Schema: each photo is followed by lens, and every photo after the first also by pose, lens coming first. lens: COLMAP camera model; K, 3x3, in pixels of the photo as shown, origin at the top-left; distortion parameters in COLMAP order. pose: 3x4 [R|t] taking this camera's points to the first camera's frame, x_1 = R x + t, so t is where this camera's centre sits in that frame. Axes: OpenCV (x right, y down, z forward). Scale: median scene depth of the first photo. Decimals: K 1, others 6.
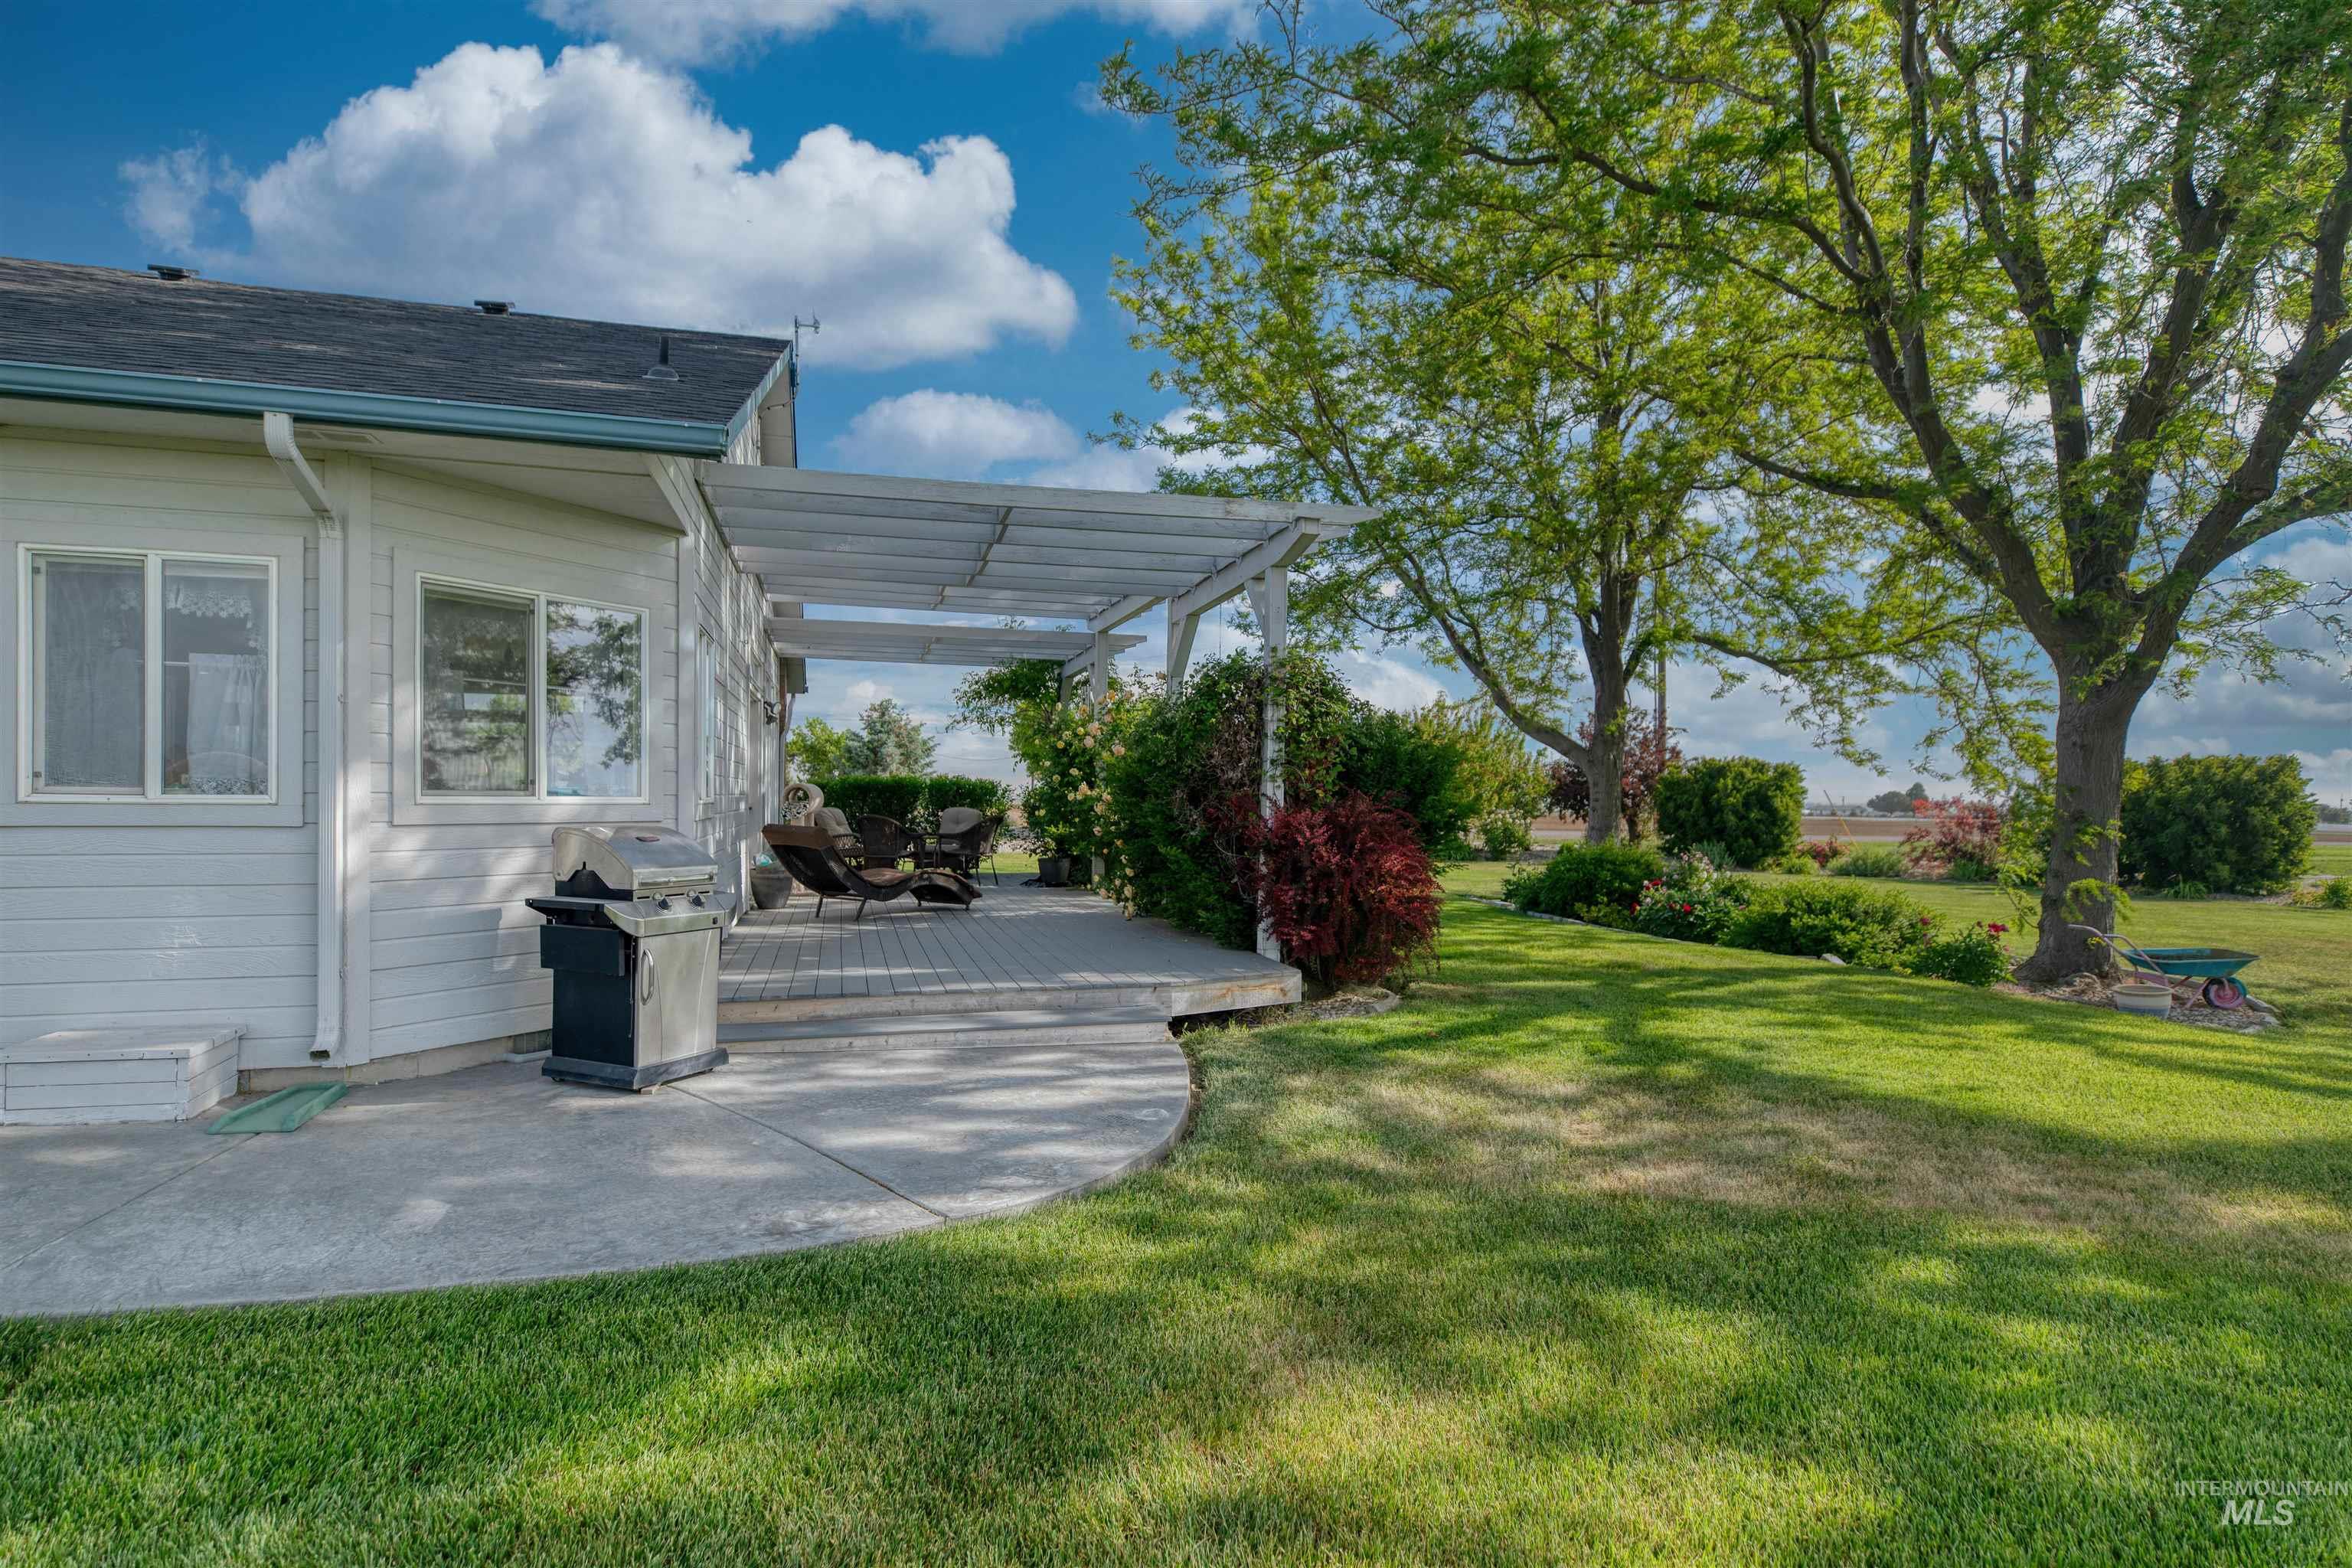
lens RADIAL K [[1256.1, 0, 1135.8], [0, 1256.1, 842.2], [0, 0, 1]] dist [0.002039, 0.001250]
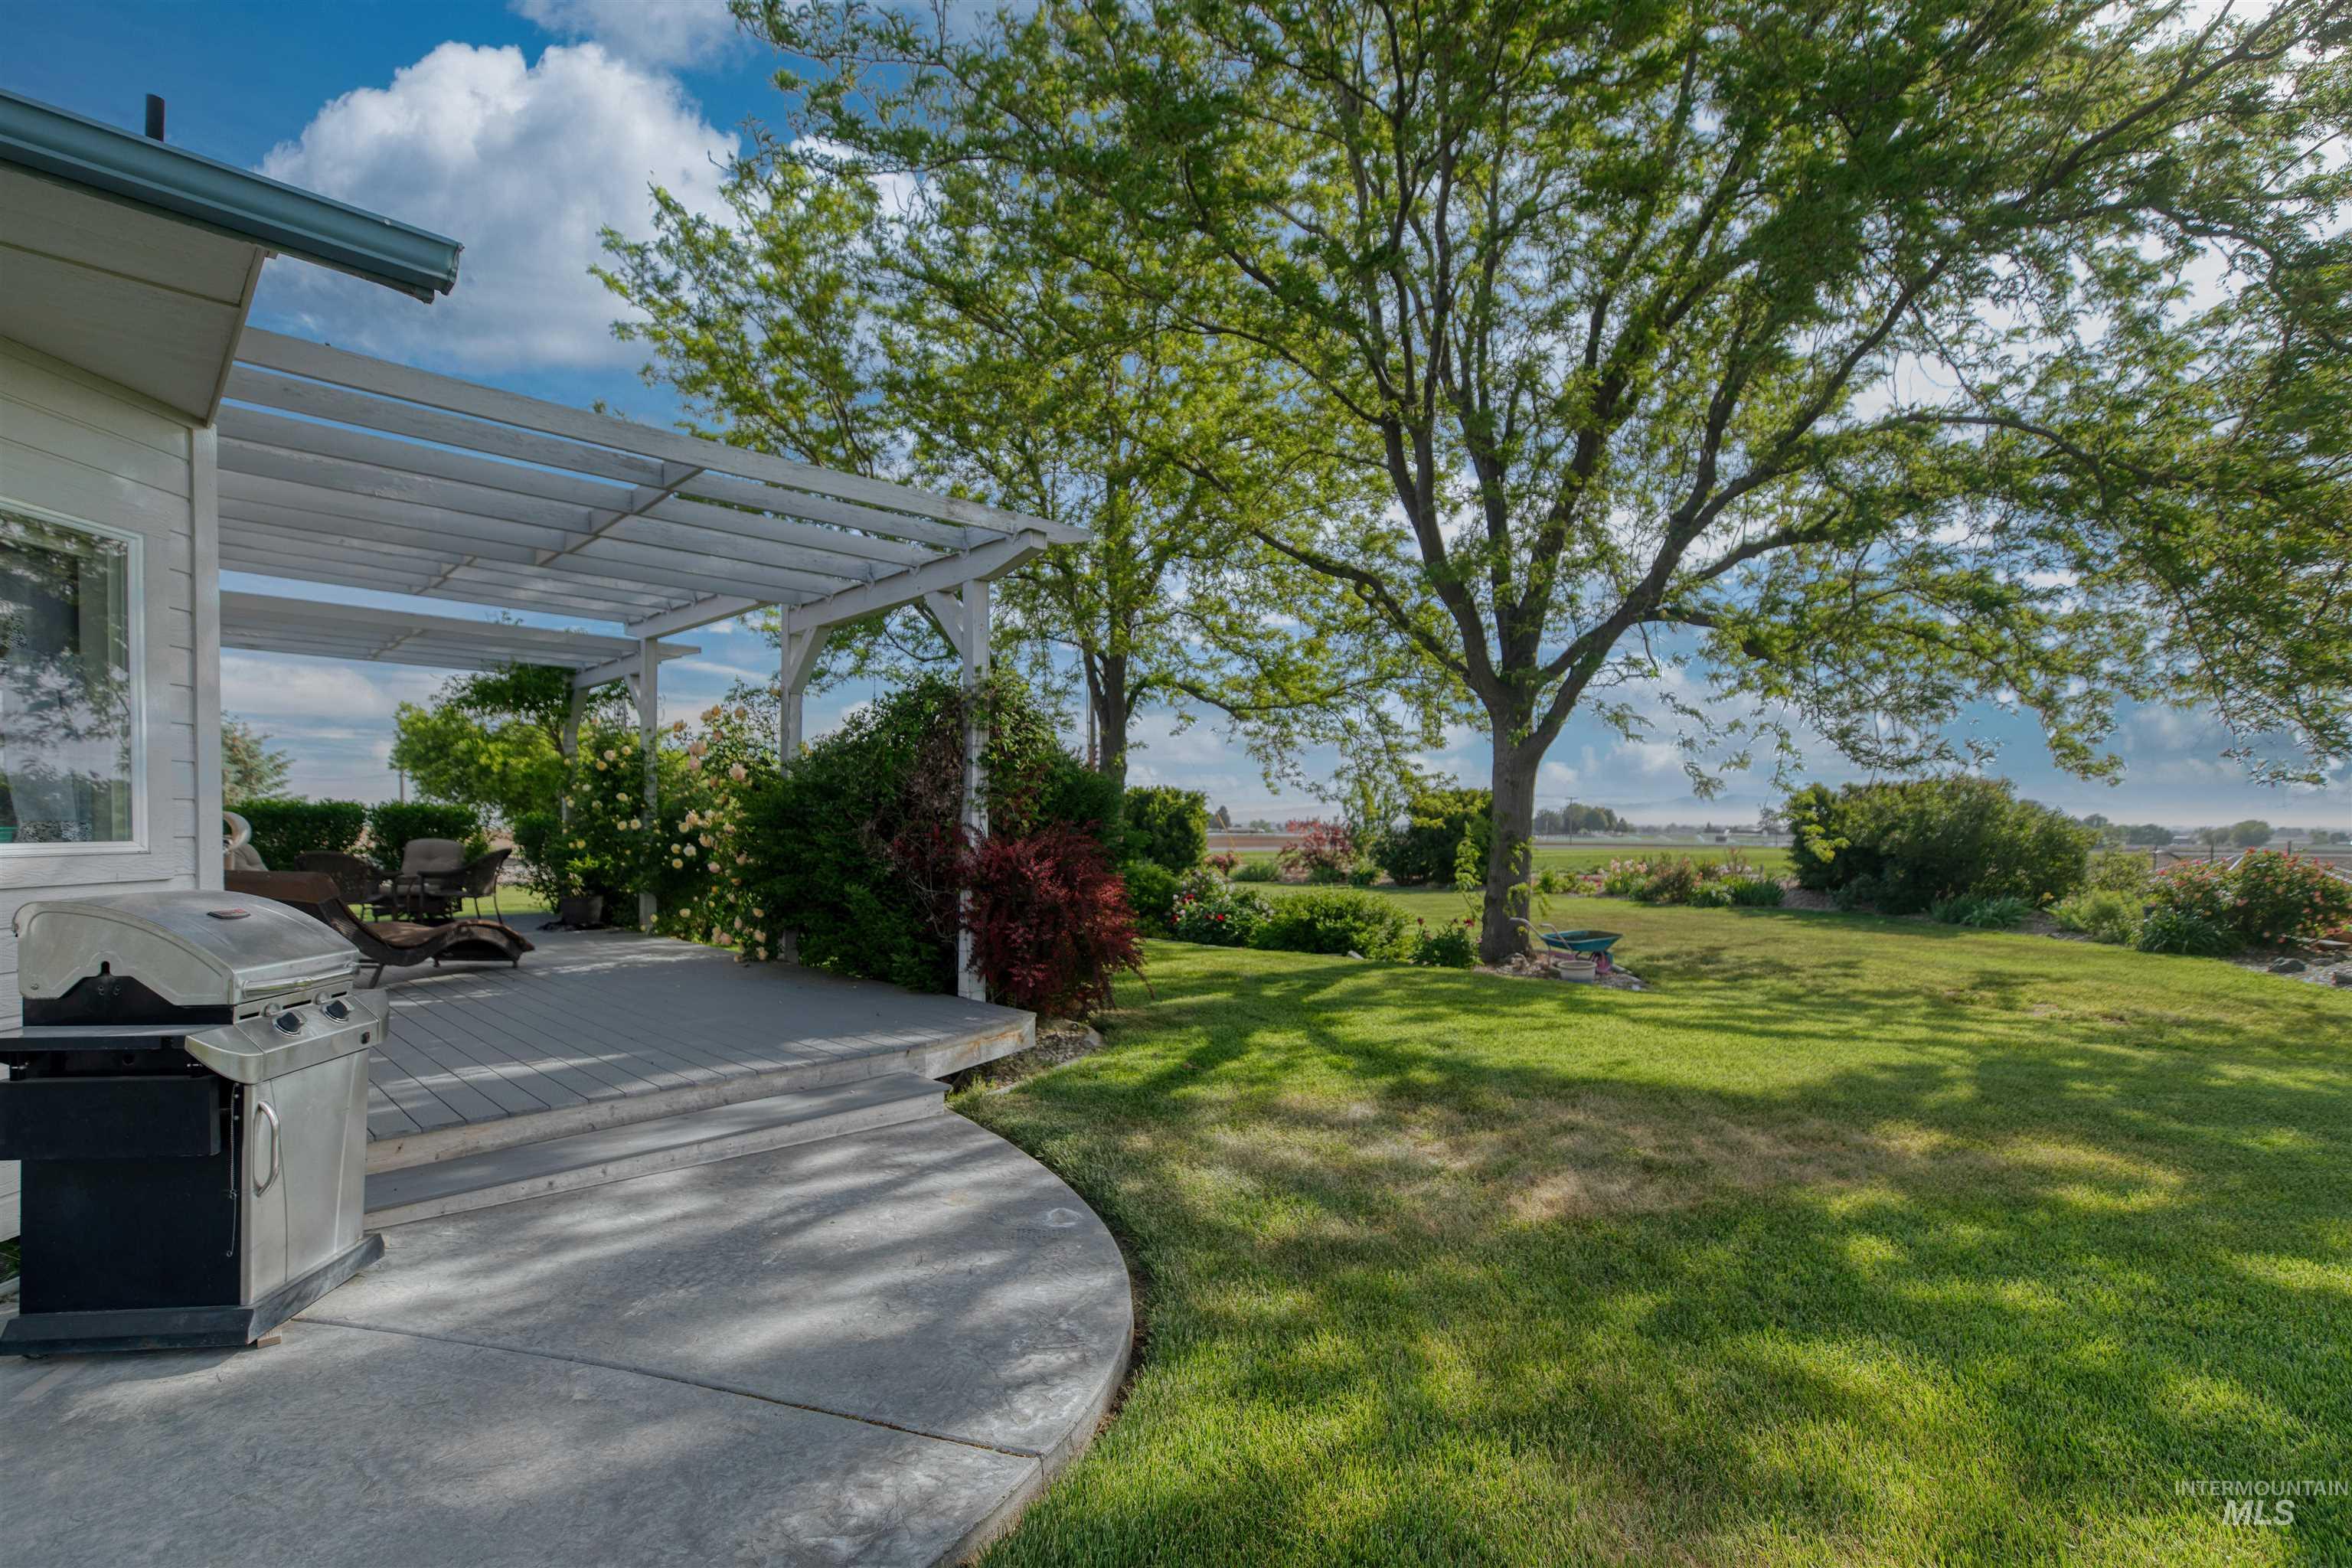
lens RADIAL K [[1116.9, 0, 1181.7], [0, 1116.9, 861.7], [0, 0, 1]] dist [0.003836, -0.000120]
pose [[0.852264, -0.025165, 0.522507, -0.273329], [0.023169, 0.999678, 0.010356, -0.022379], [-0.522599, 0.003280, 0.852572, 0.297291]]
